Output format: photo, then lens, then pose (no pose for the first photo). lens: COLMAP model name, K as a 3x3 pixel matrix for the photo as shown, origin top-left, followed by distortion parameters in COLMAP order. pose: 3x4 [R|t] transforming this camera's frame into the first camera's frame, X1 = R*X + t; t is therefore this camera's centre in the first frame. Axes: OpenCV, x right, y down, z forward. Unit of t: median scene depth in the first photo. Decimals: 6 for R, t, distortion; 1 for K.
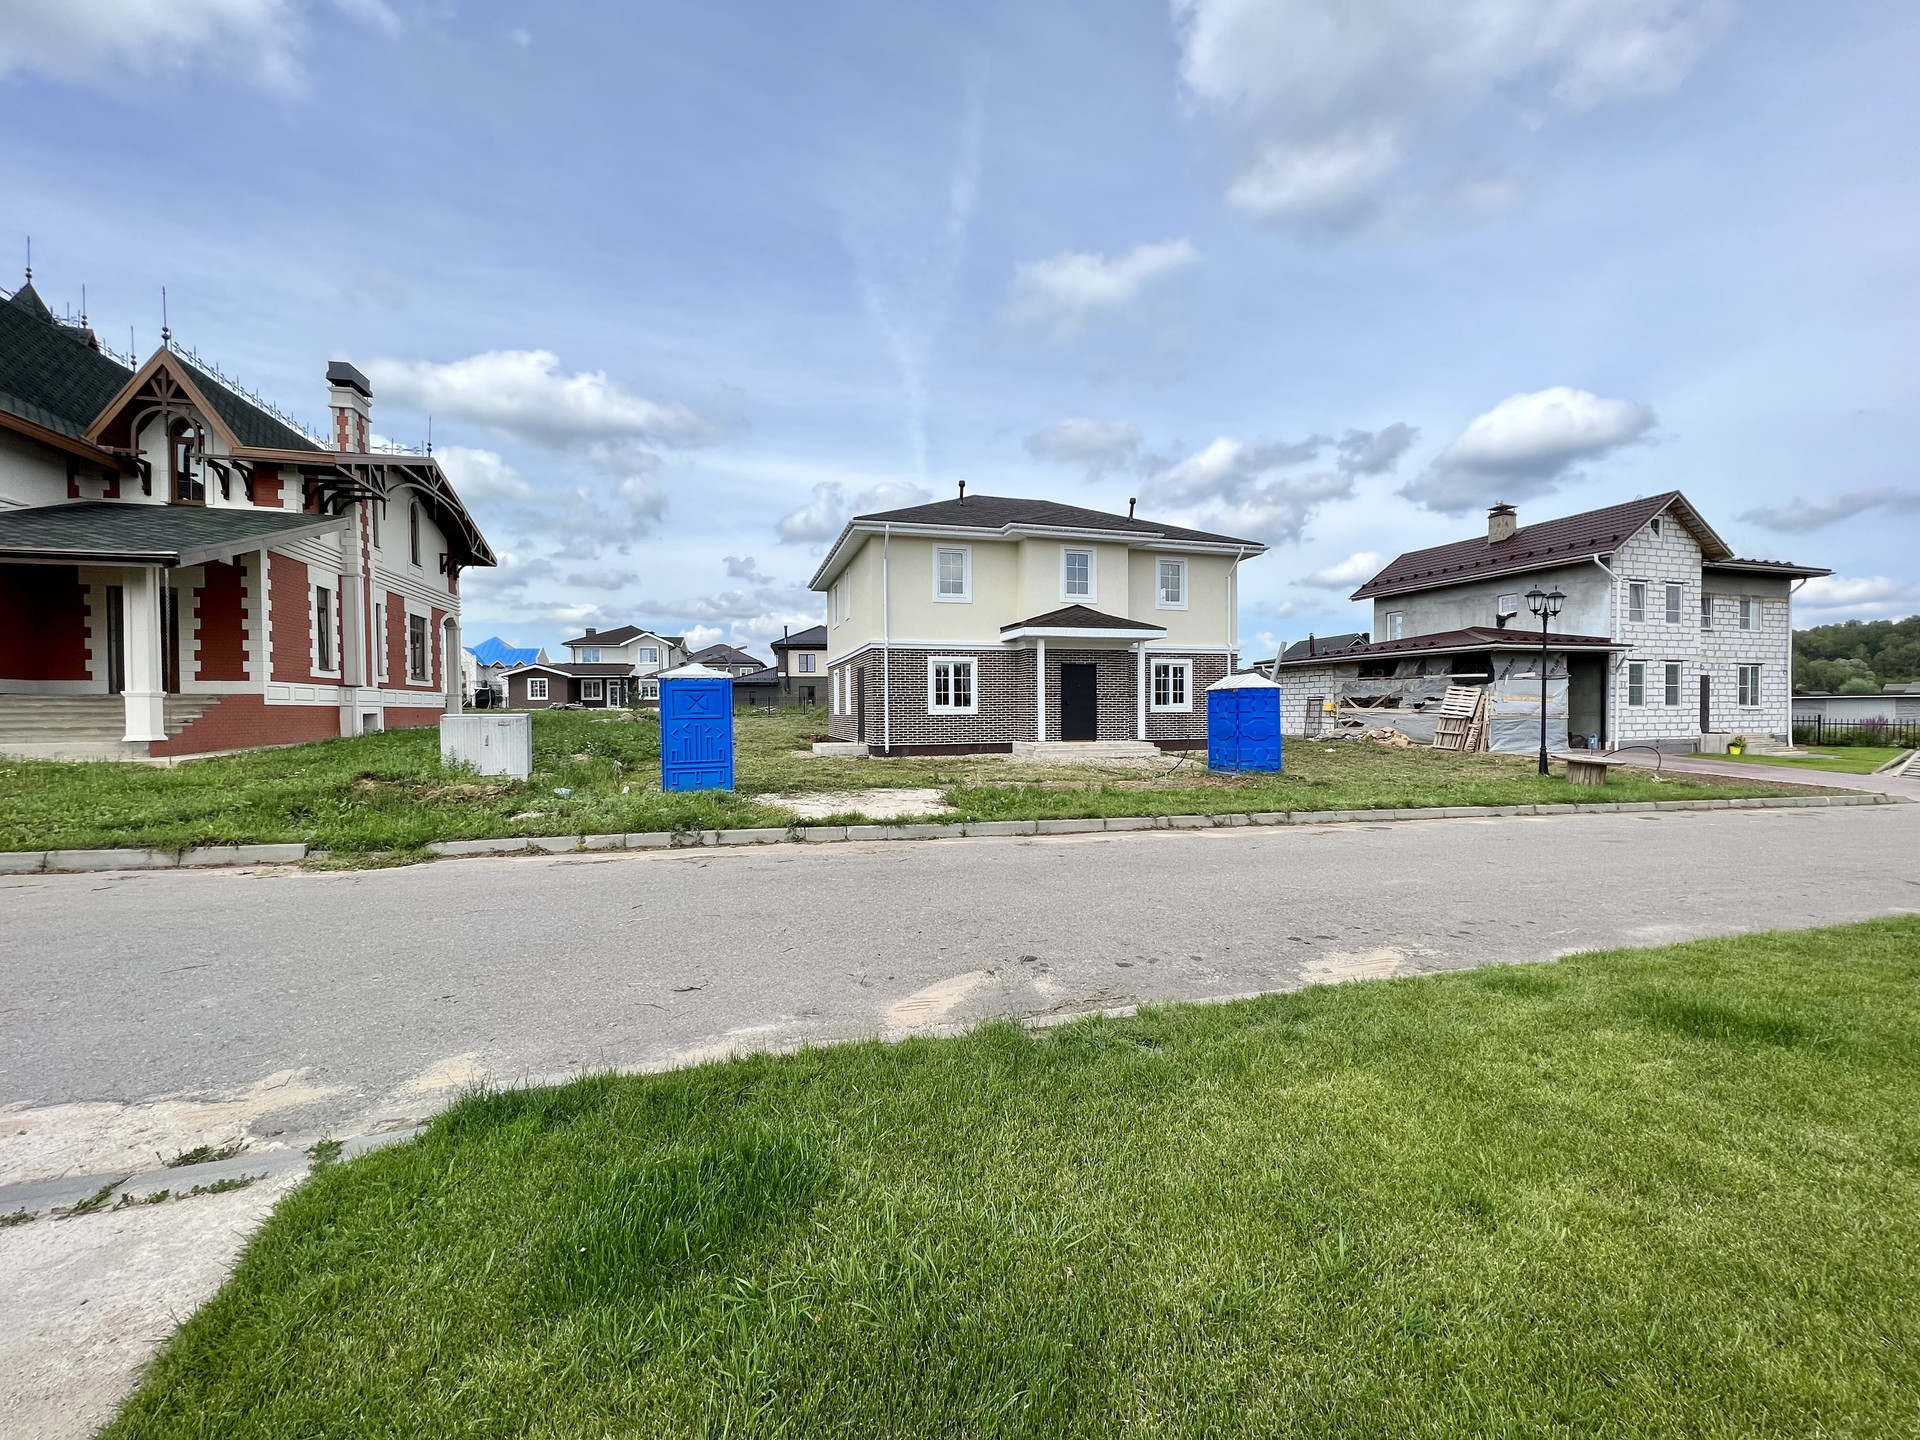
lens RADIAL K [[765.2, 0, 957.0], [0, 765.2, 727.3], [0, 0, 1]] dist [-0.001232, 0.000551]
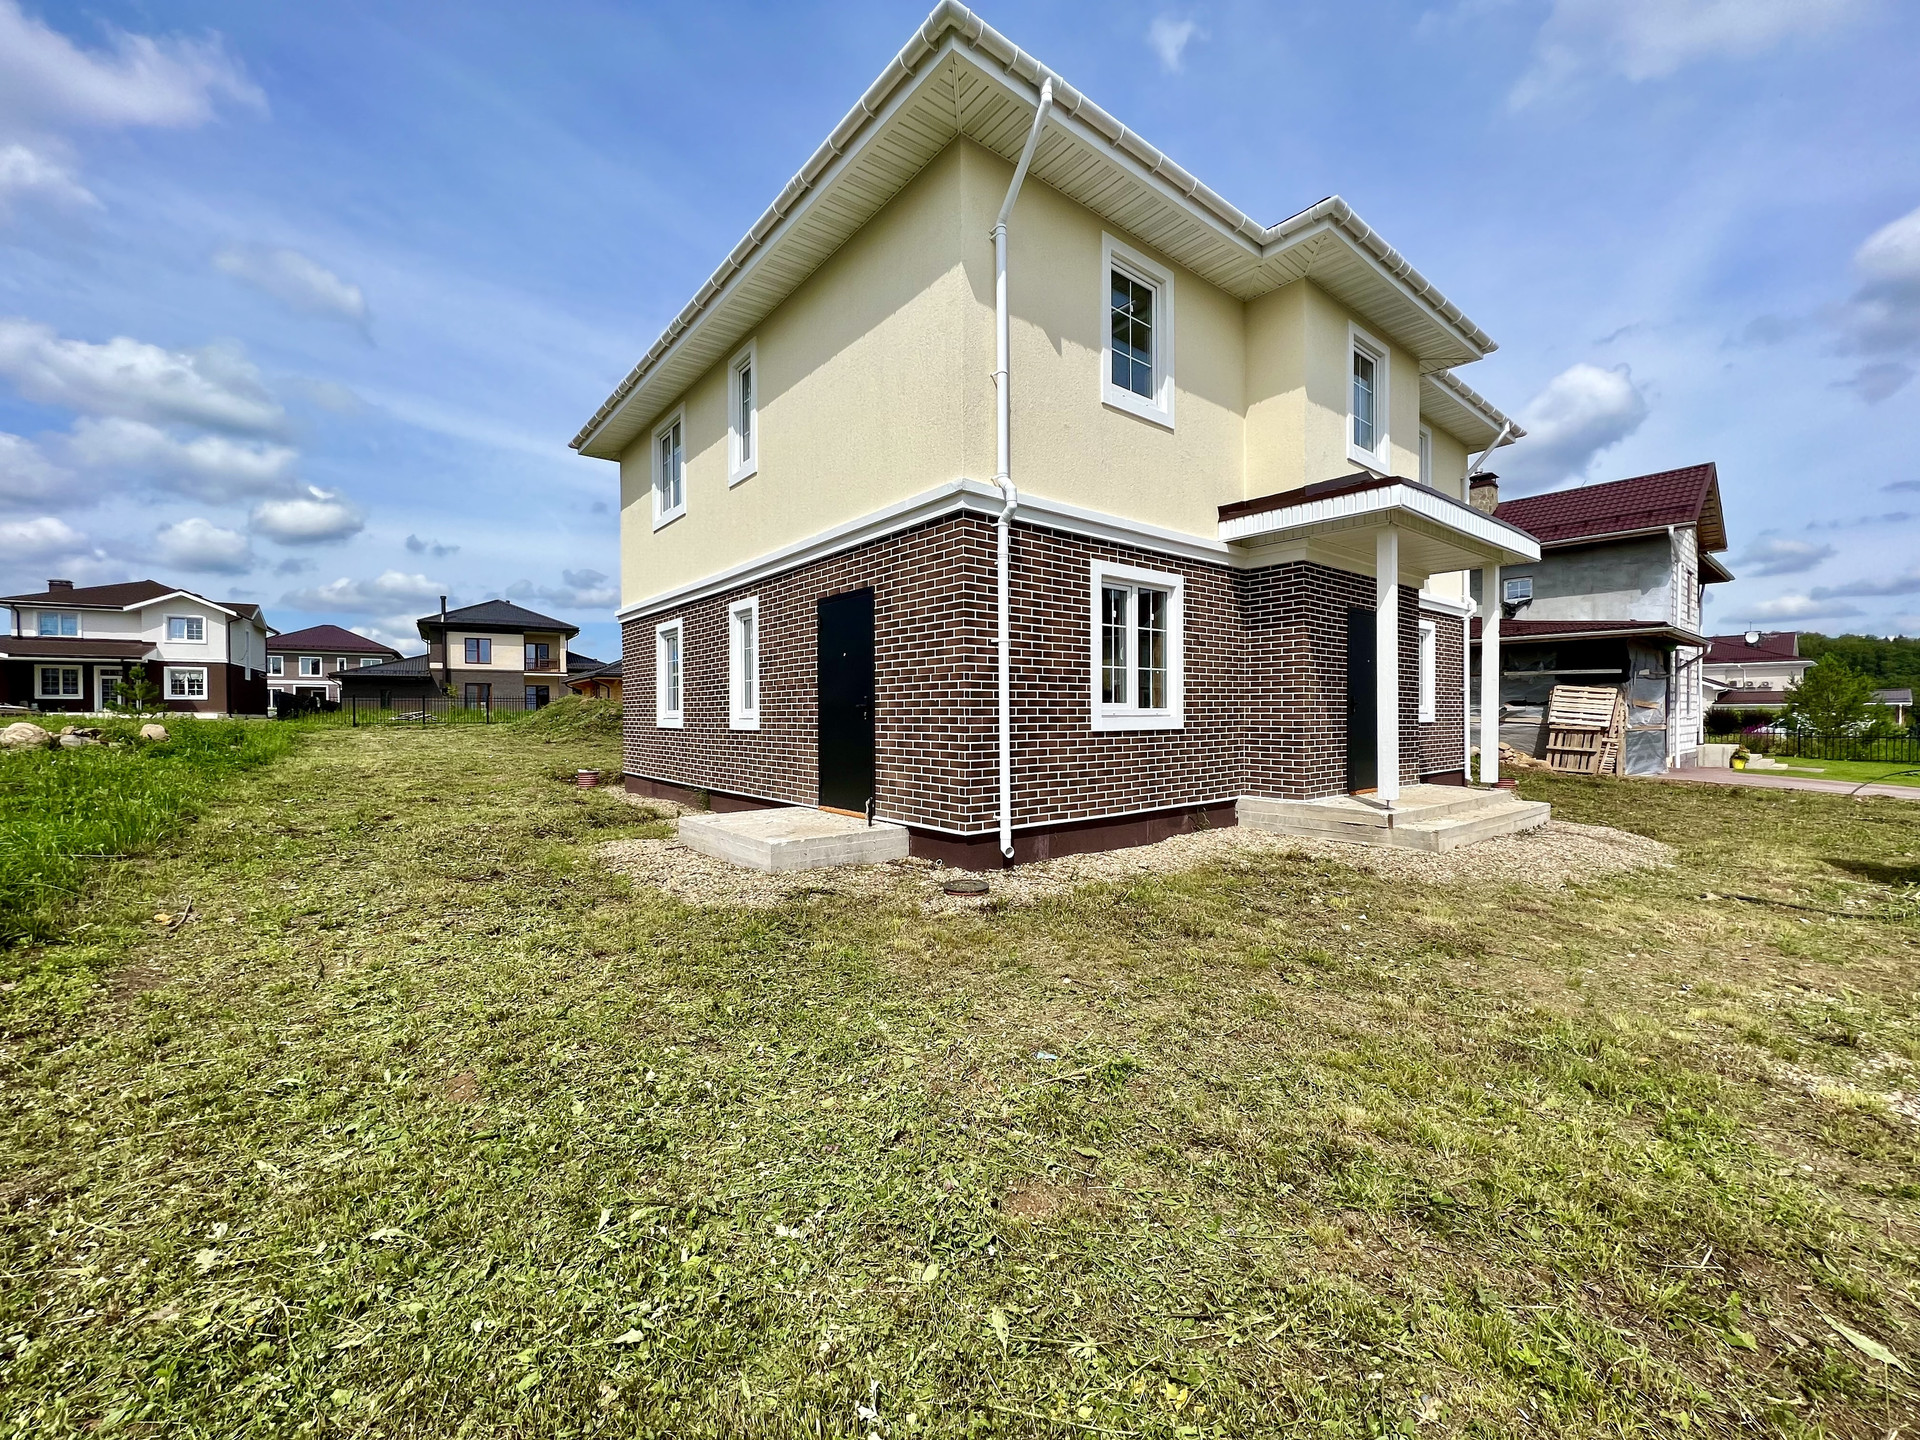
lens RADIAL K [[763.5, 0, 966.4], [0, 763.5, 713.7], [0, 0, 1]] dist [0.001697, 0.000120]
pose [[0.922246, 0.003283, 0.386589, -0.213295], [0.007188, 0.999645, -0.025637, -0.015102], [-0.386537, 0.026422, 0.921896, 0.691365]]
